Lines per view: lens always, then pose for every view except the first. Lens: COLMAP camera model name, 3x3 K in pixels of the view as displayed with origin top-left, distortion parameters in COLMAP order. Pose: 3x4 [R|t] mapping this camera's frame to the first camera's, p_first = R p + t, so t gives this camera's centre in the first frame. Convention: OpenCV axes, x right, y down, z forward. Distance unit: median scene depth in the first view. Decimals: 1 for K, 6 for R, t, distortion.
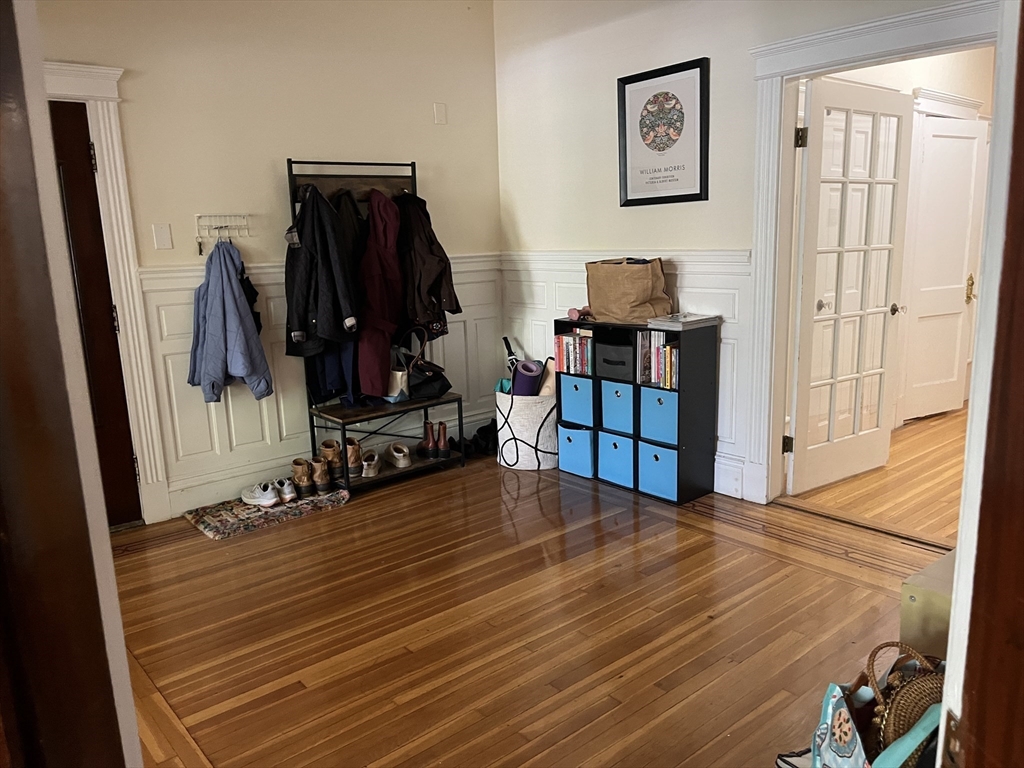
lens RADIAL K [[778.3, 0, 522.4], [0, 778.3, 387.9], [0, 0, 1]] dist [0.076535, -0.100830]
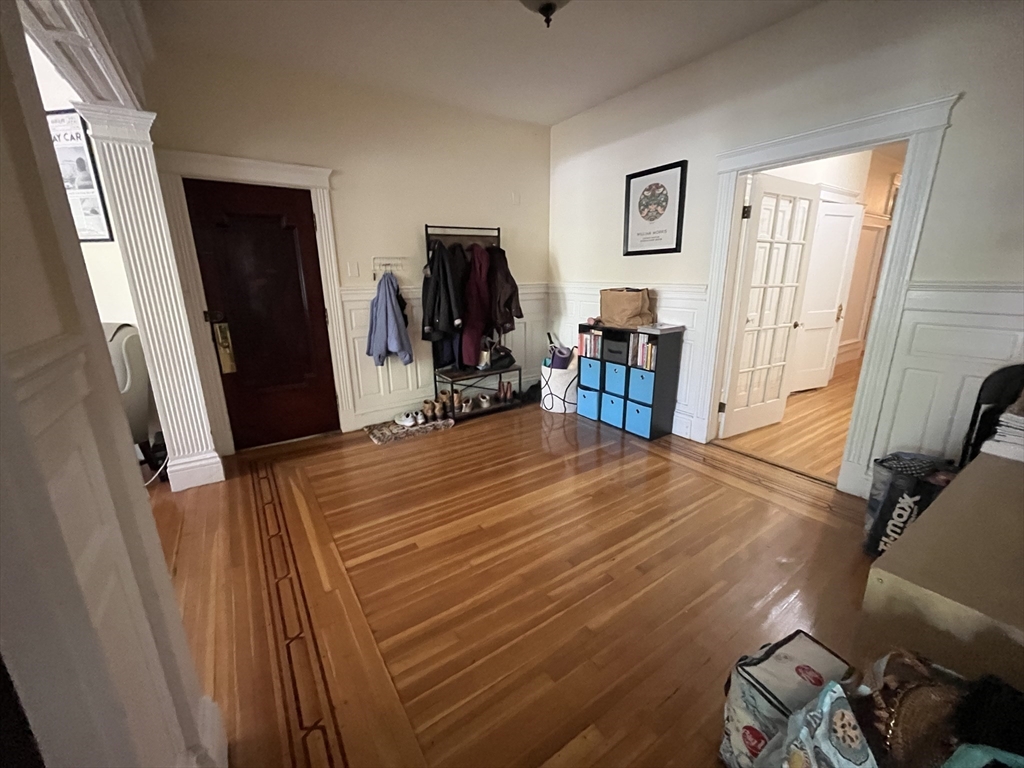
lens RADIAL K [[414.7, 0, 511.3], [0, 414.7, 382.2], [0, 0, 1]] dist [-0.001538, 0.000321]
pose [[0.993461, 0.046965, -0.104062, -0.004440], [-0.040247, 0.997025, 0.065743, -0.017779], [0.106840, -0.061125, 0.992396, 0.110149]]
